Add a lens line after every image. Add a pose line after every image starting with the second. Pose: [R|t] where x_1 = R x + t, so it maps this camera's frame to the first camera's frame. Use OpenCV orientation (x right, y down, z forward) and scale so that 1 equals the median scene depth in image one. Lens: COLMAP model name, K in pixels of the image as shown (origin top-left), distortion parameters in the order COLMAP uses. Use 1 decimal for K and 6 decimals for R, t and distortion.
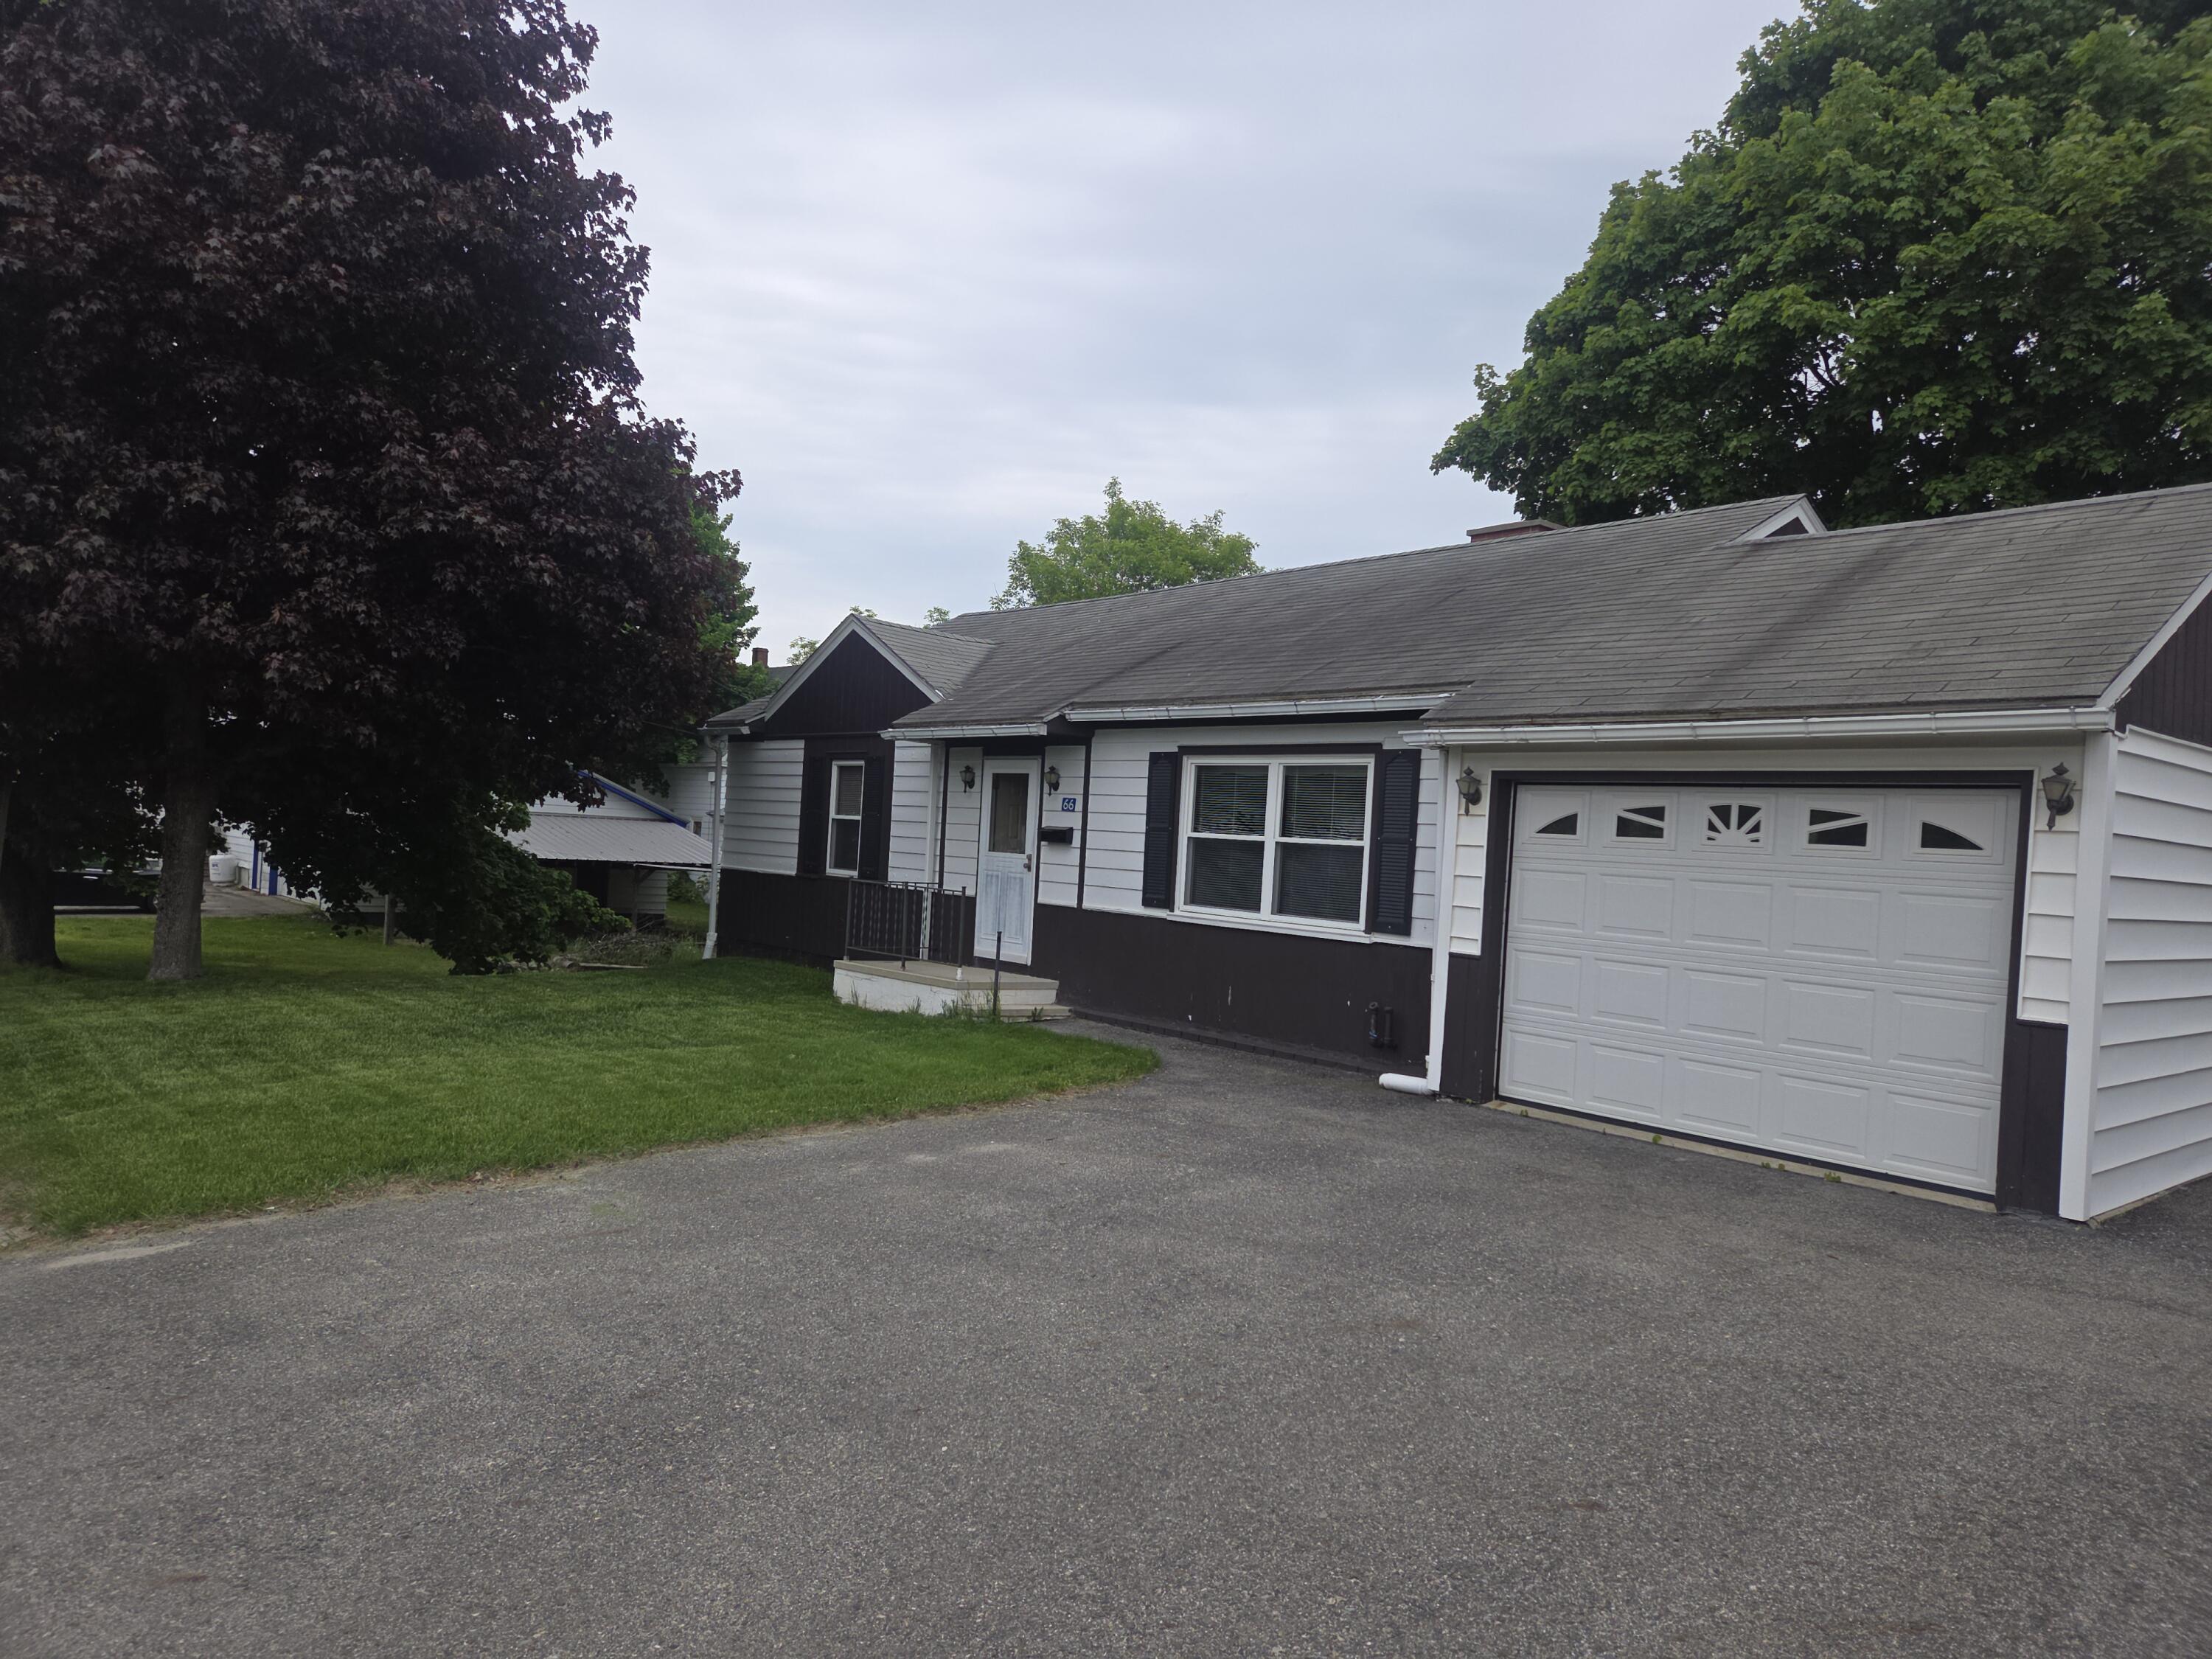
lens RADIAL K [[1493.4, 0, 1102.7], [0, 1493.4, 831.8], [0, 0, 1]] dist [0.096222, -0.075569]
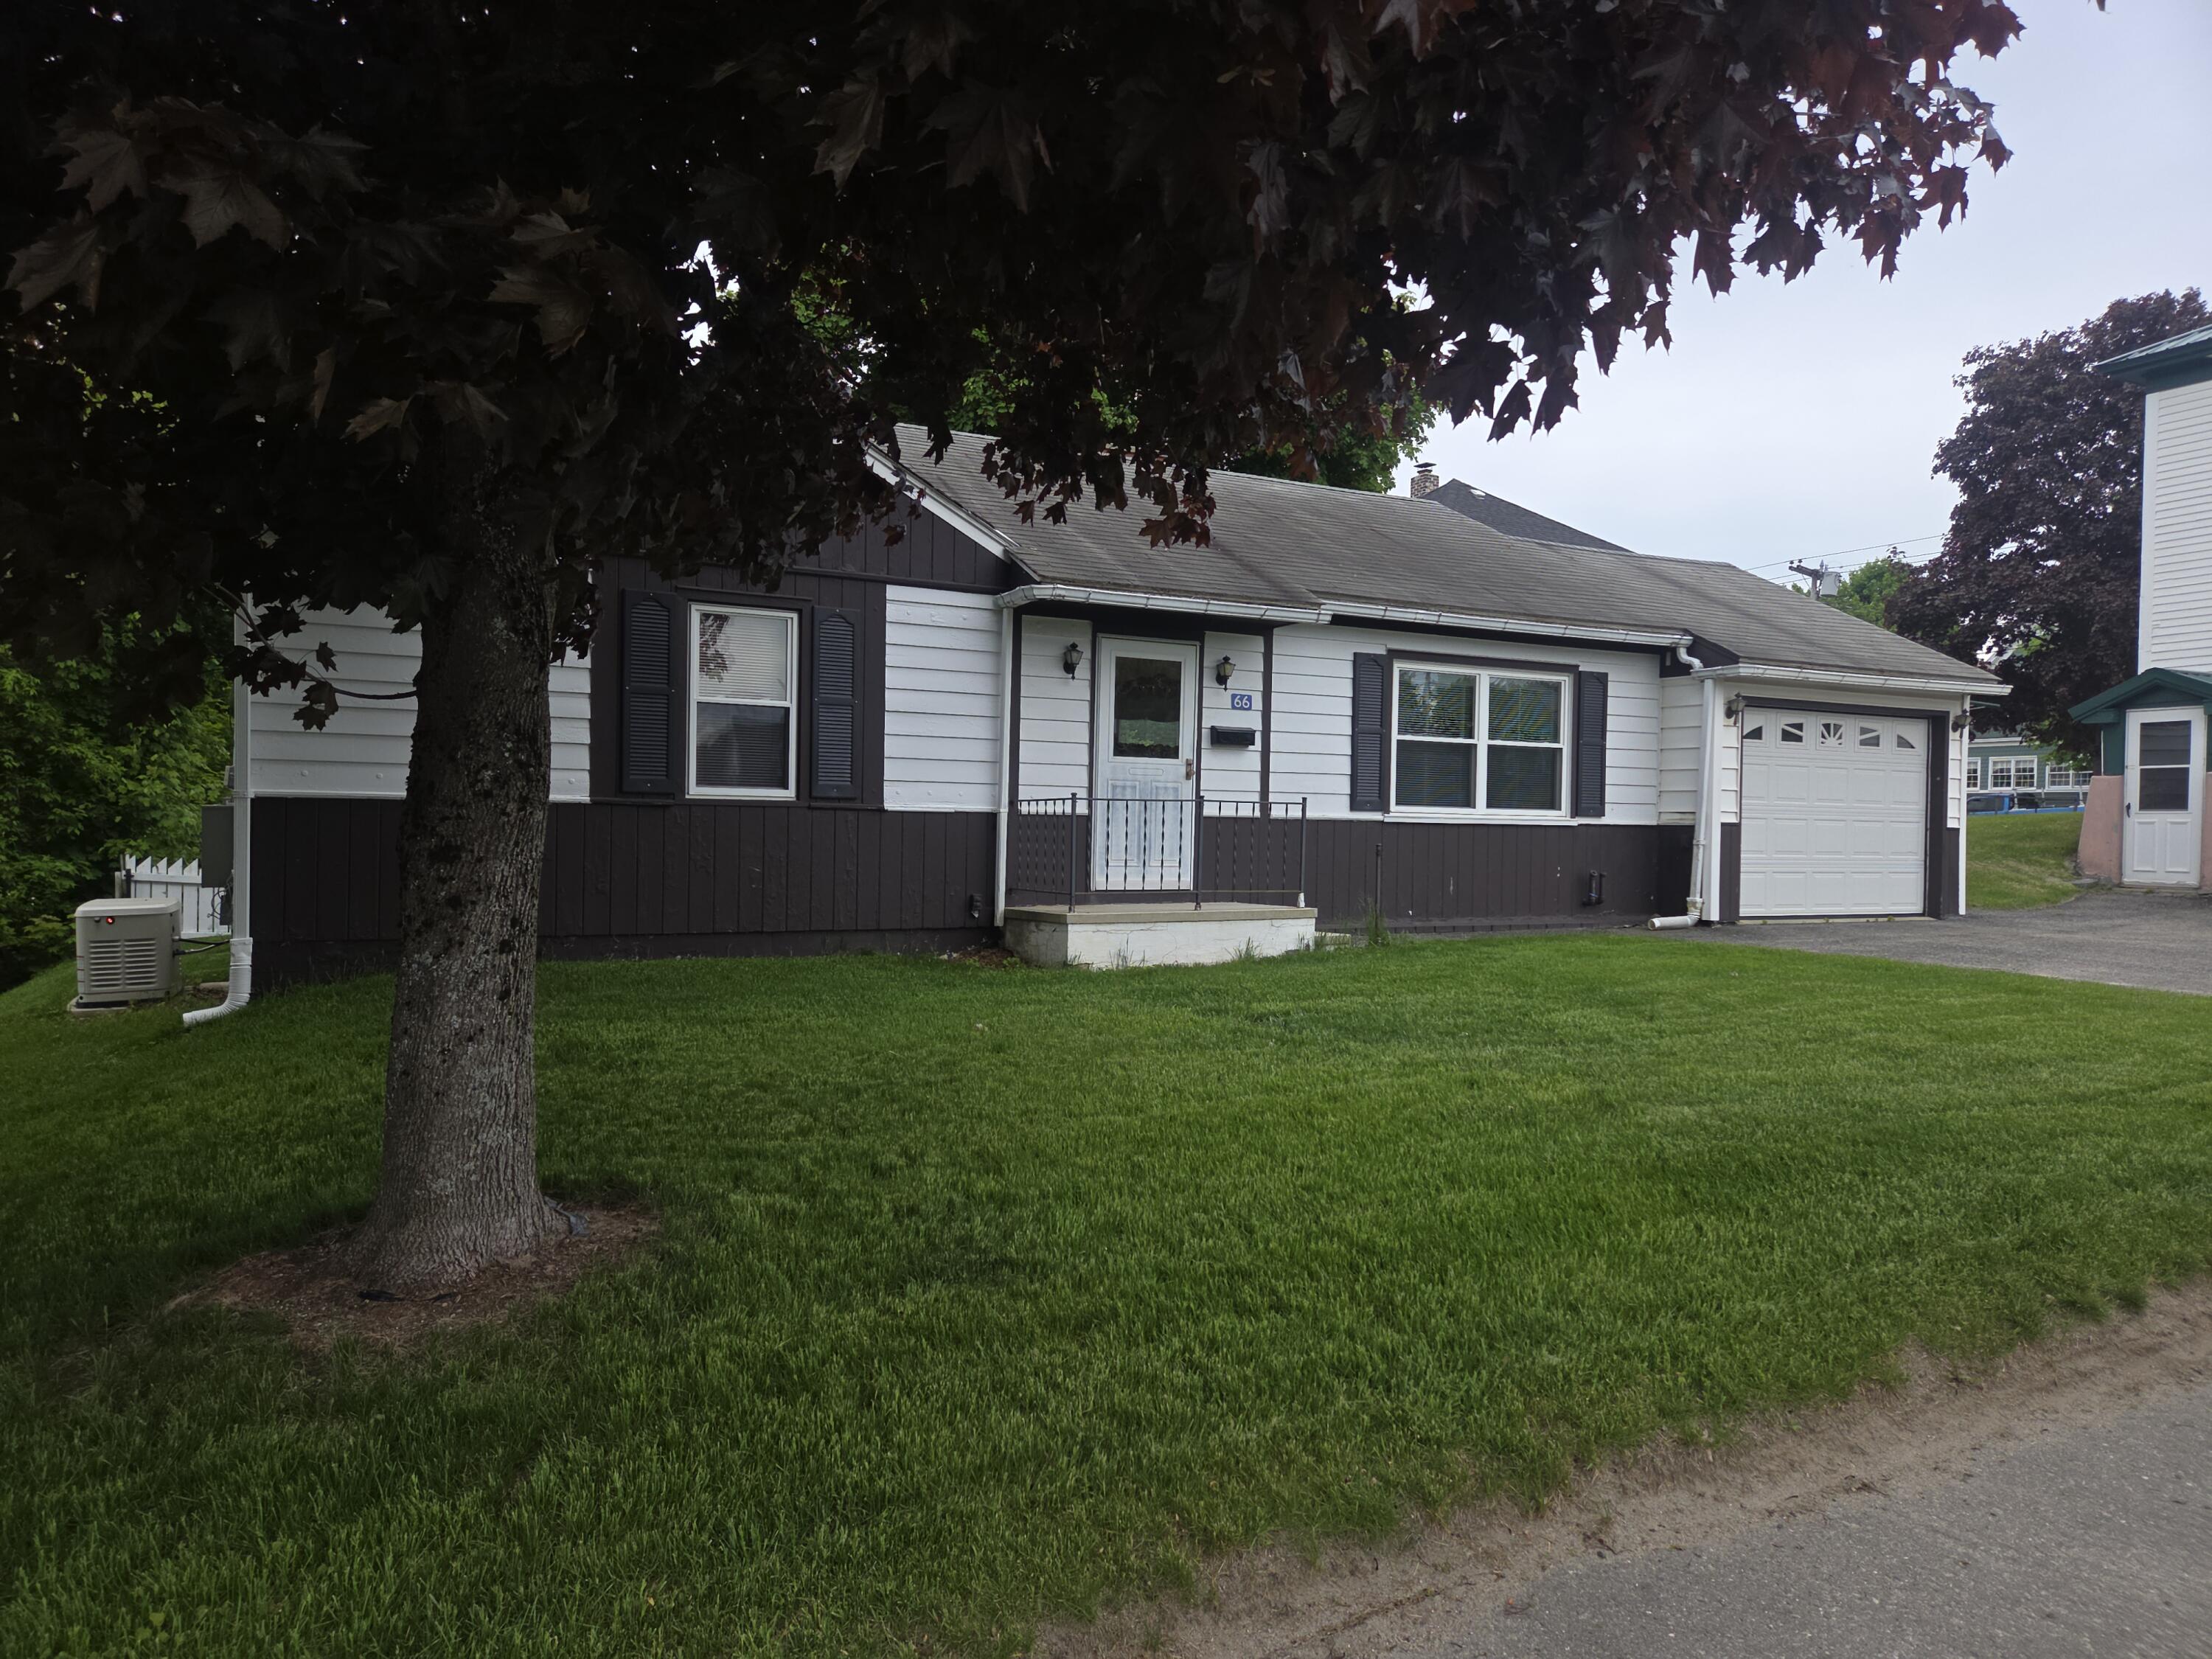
lens RADIAL K [[1493.4, 0, 1103.8], [0, 1493.4, 838.8], [0, 0, 1]] dist [0.096222, -0.075569]
pose [[0.202799, -0.059764, 0.977395, -0.967612], [-0.008692, 0.997987, 0.062827, 0.008100], [-0.979182, -0.021237, 0.201871, 0.961120]]
